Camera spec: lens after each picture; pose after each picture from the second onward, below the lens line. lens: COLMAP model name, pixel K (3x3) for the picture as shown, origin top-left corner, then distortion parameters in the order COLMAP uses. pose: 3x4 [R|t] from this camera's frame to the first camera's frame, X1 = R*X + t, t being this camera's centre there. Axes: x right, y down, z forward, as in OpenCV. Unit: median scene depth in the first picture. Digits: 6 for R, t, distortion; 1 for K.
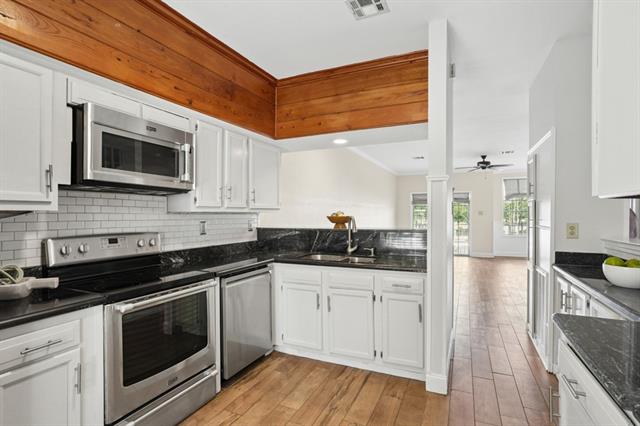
lens RADIAL K [[322.4, 0, 314.1], [0, 322.4, 215.5], [0, 0, 1]] dist [-0.054513, 0.025299]
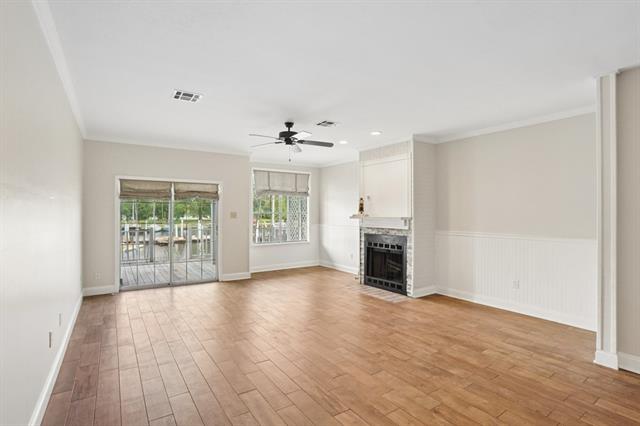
lens RADIAL K [[322.4, 0, 319.8], [0, 322.4, 216.3], [0, 0, 1]] dist [-0.054513, 0.025299]
pose [[0.506268, -0.004270, 0.862366, 0.027491], [-0.003306, 0.999971, 0.006892, -0.010859], [-0.862370, -0.006341, 0.506239, 0.490288]]
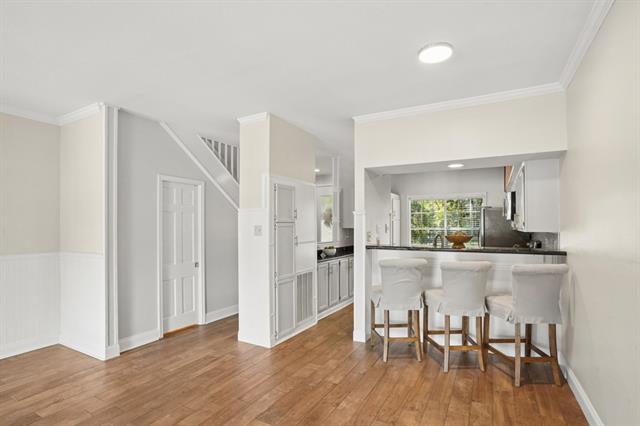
lens RADIAL K [[322.4, 0, 318.3], [0, 322.4, 227.6], [0, 0, 1]] dist [-0.054513, 0.025299]
pose [[-0.998577, 0.003794, 0.053201, 0.169232], [0.004144, 0.999971, 0.006457, -0.012433], [-0.053175, 0.006668, -0.998563, 0.730831]]
